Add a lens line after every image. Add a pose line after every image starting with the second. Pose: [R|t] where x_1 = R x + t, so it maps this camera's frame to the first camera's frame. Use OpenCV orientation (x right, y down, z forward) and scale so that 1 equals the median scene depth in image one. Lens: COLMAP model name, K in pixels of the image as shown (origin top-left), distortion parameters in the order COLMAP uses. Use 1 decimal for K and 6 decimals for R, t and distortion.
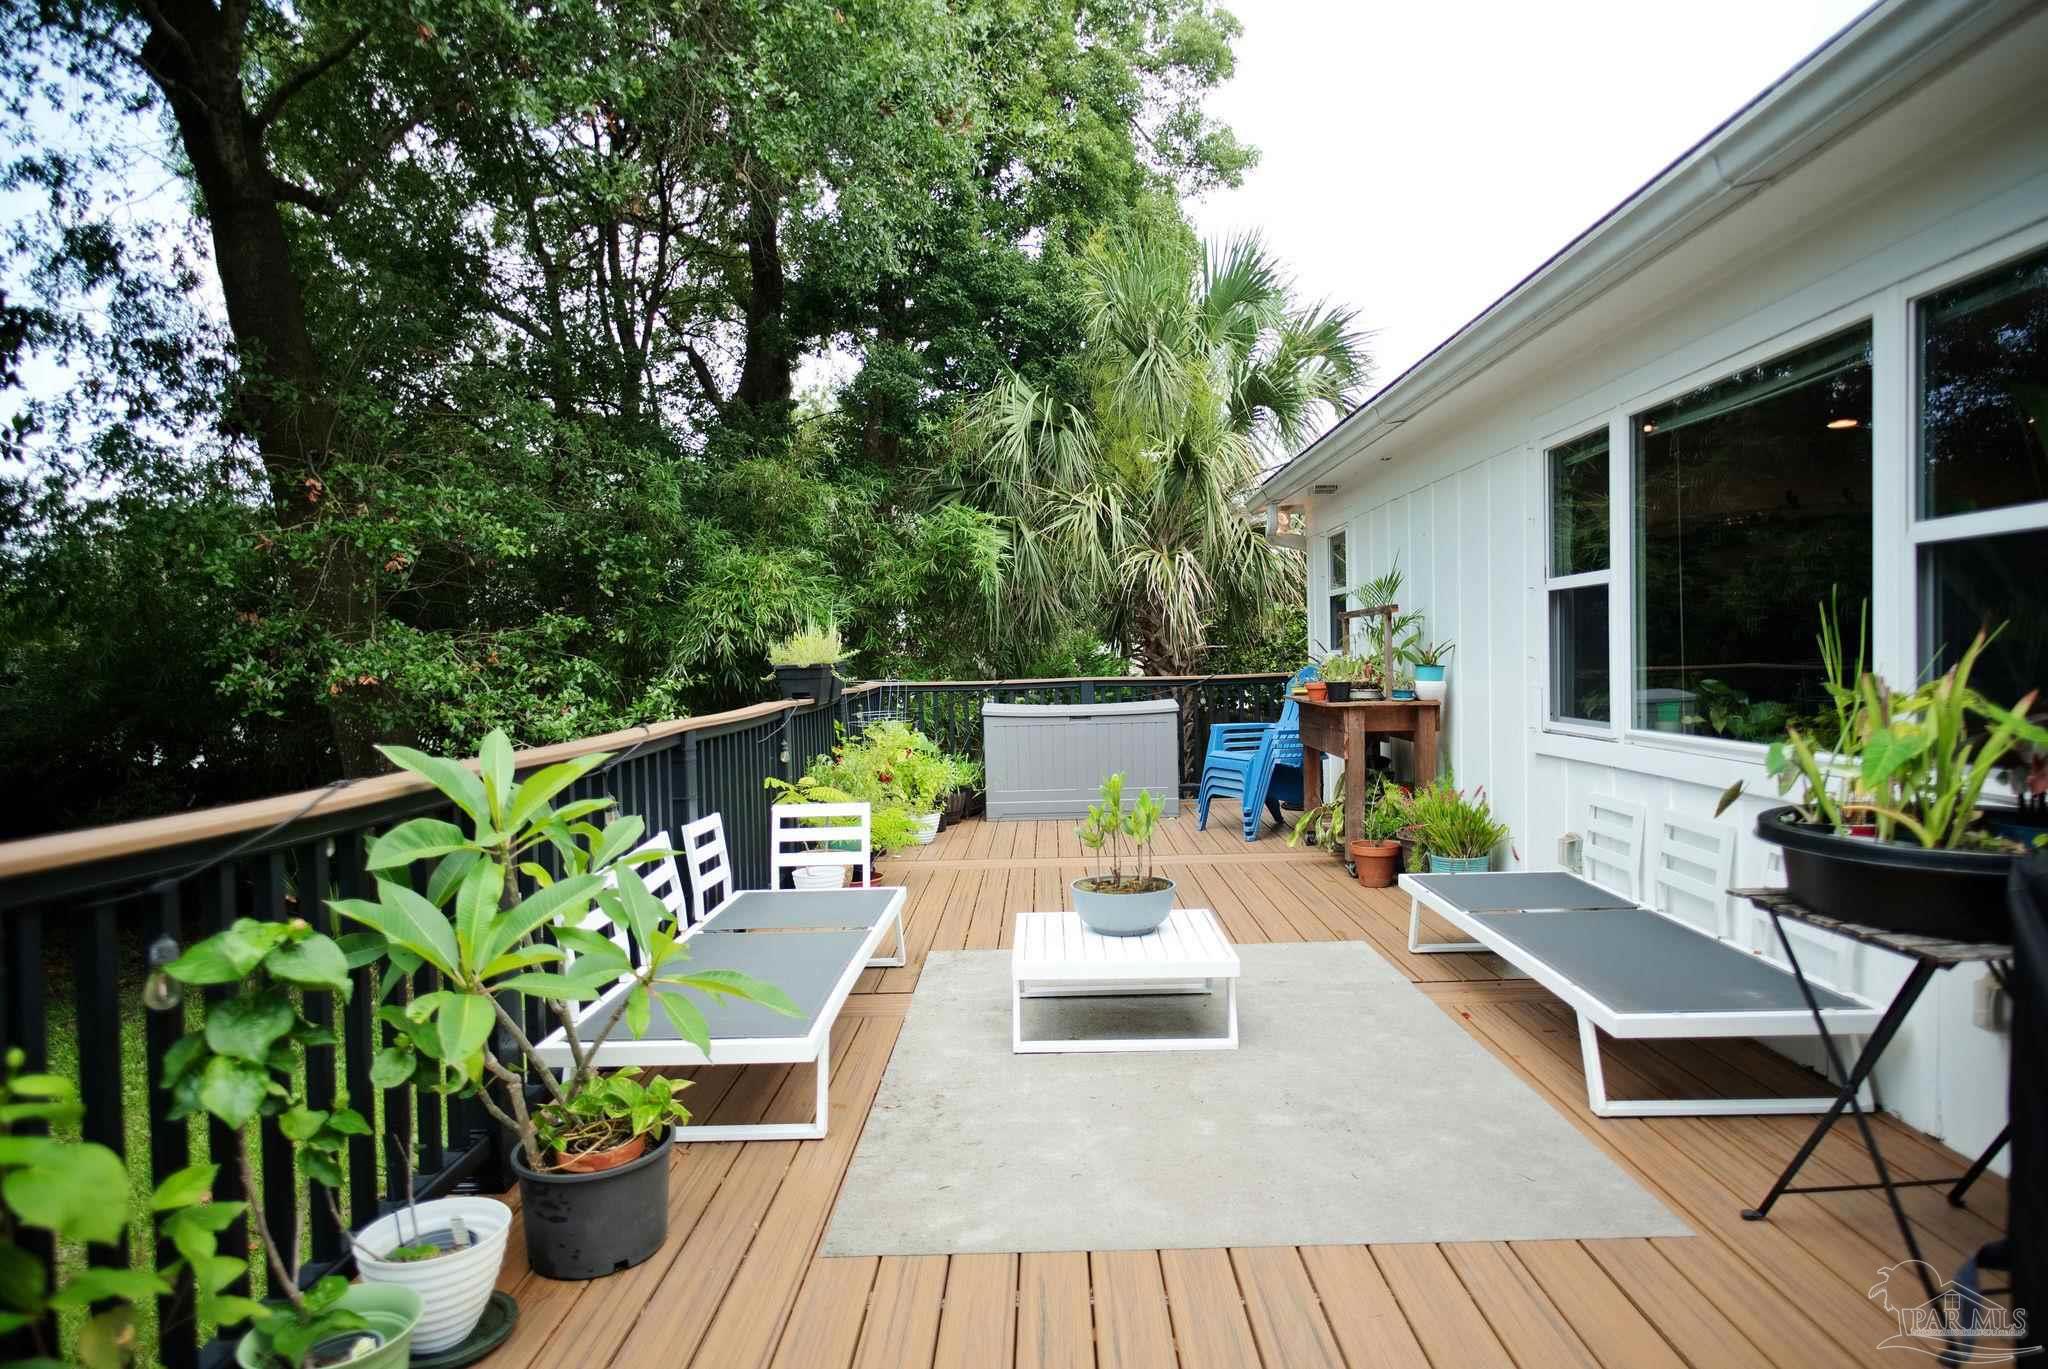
lens RADIAL K [[1167.4, 0, 1031.5], [0, 1167.4, 682.6], [0, 0, 1]] dist [-0.002823, 0.002486]
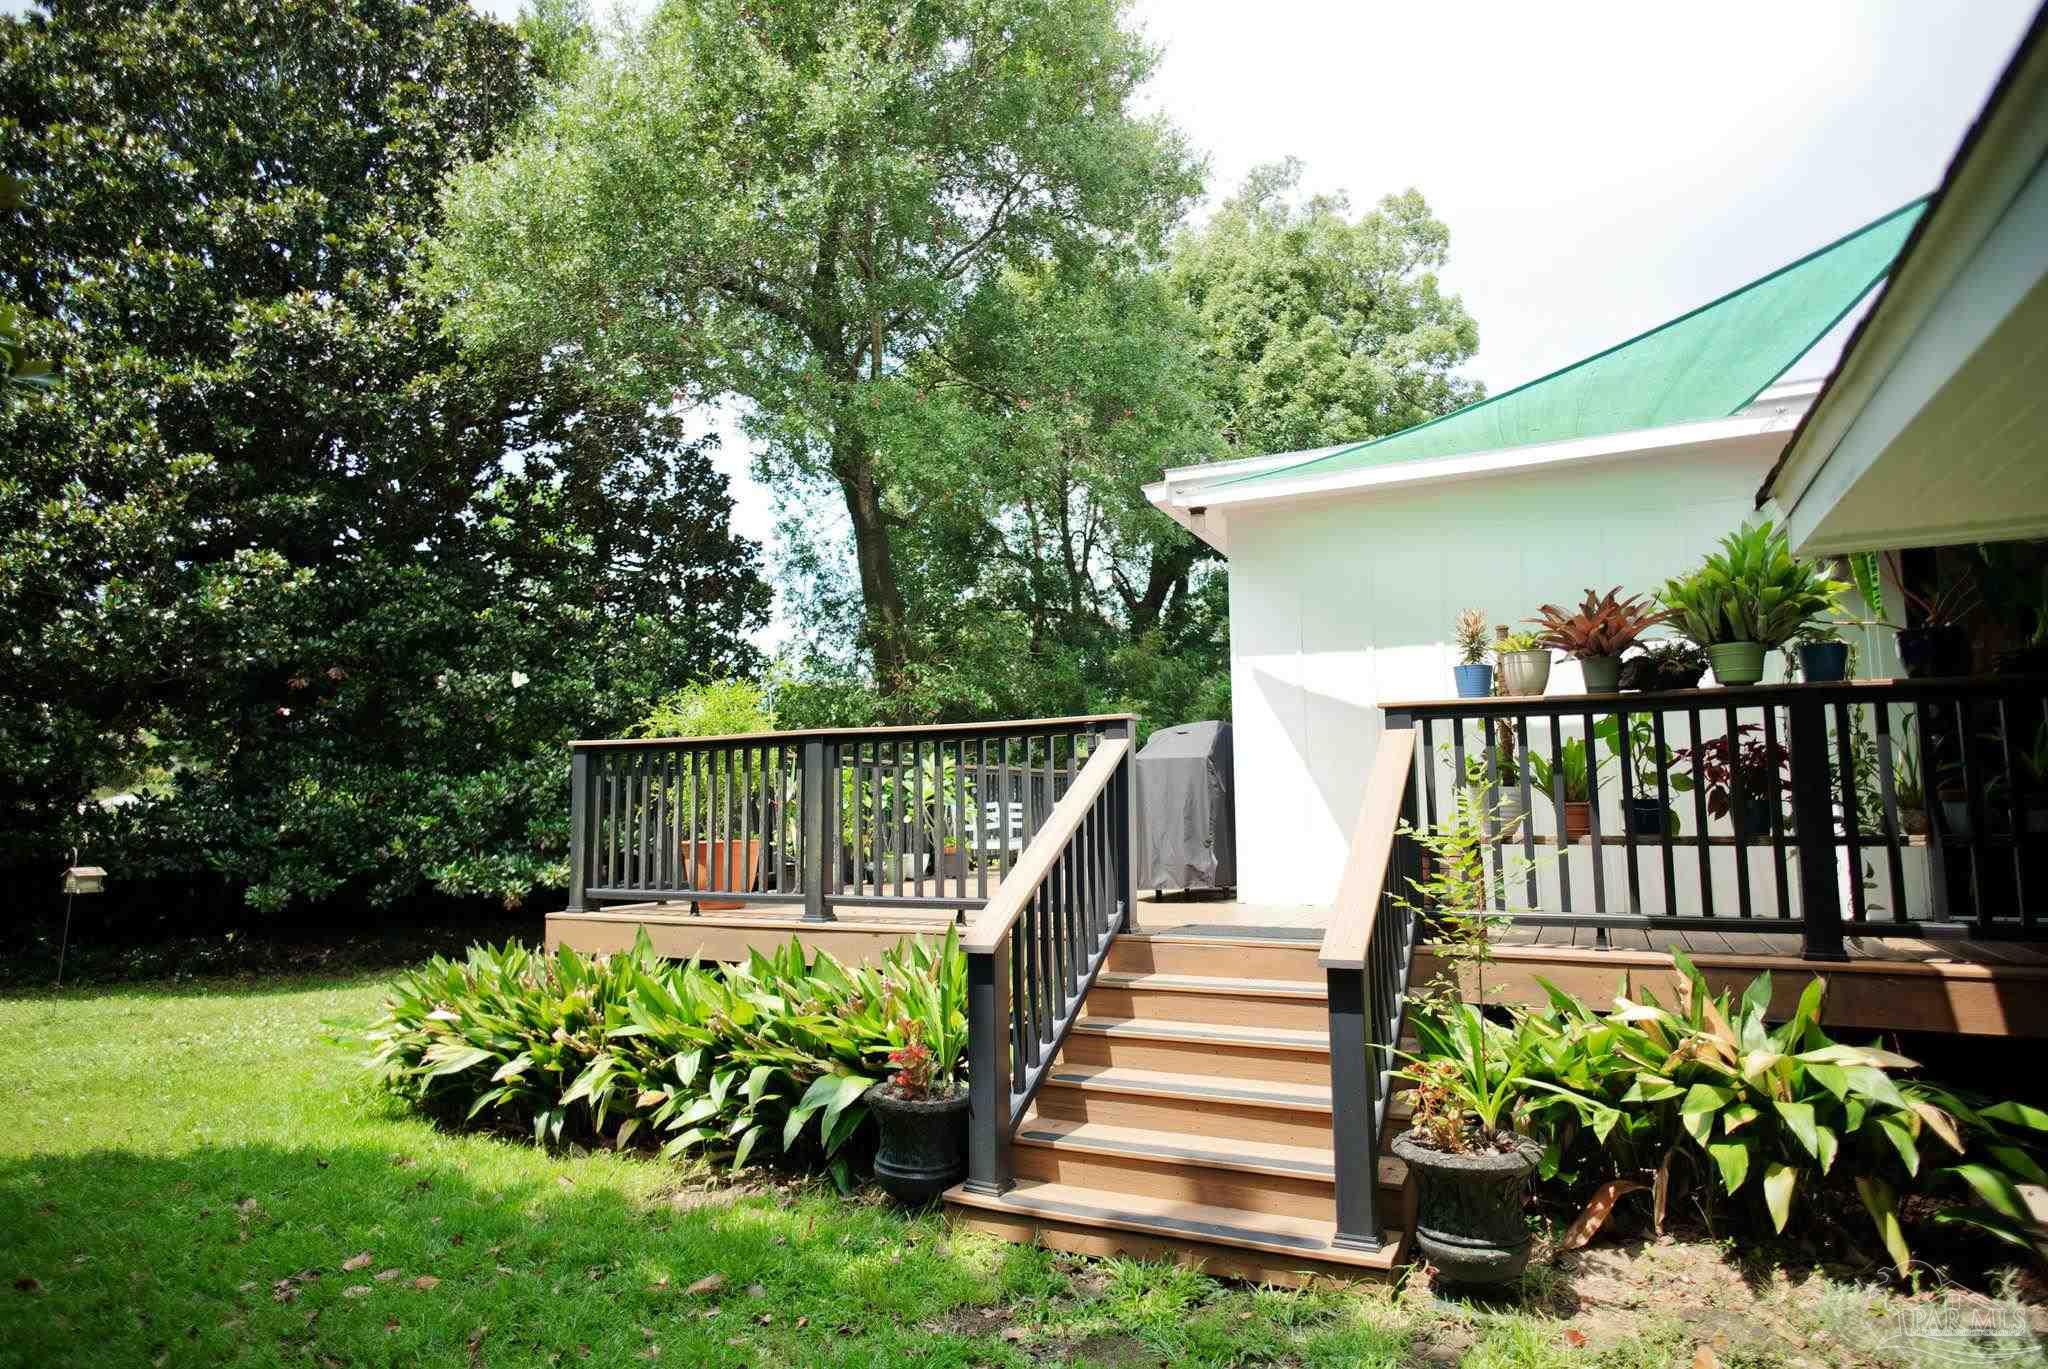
lens RADIAL K [[1167.4, 0, 1031.5], [0, 1167.4, 682.6], [0, 0, 1]] dist [-0.002823, 0.002486]
pose [[0.904826, -0.033875, -0.424431, 0.358697], [-0.021674, 0.991873, -0.125369, 0.073433], [0.425229, 0.122636, 0.896739, -0.562466]]
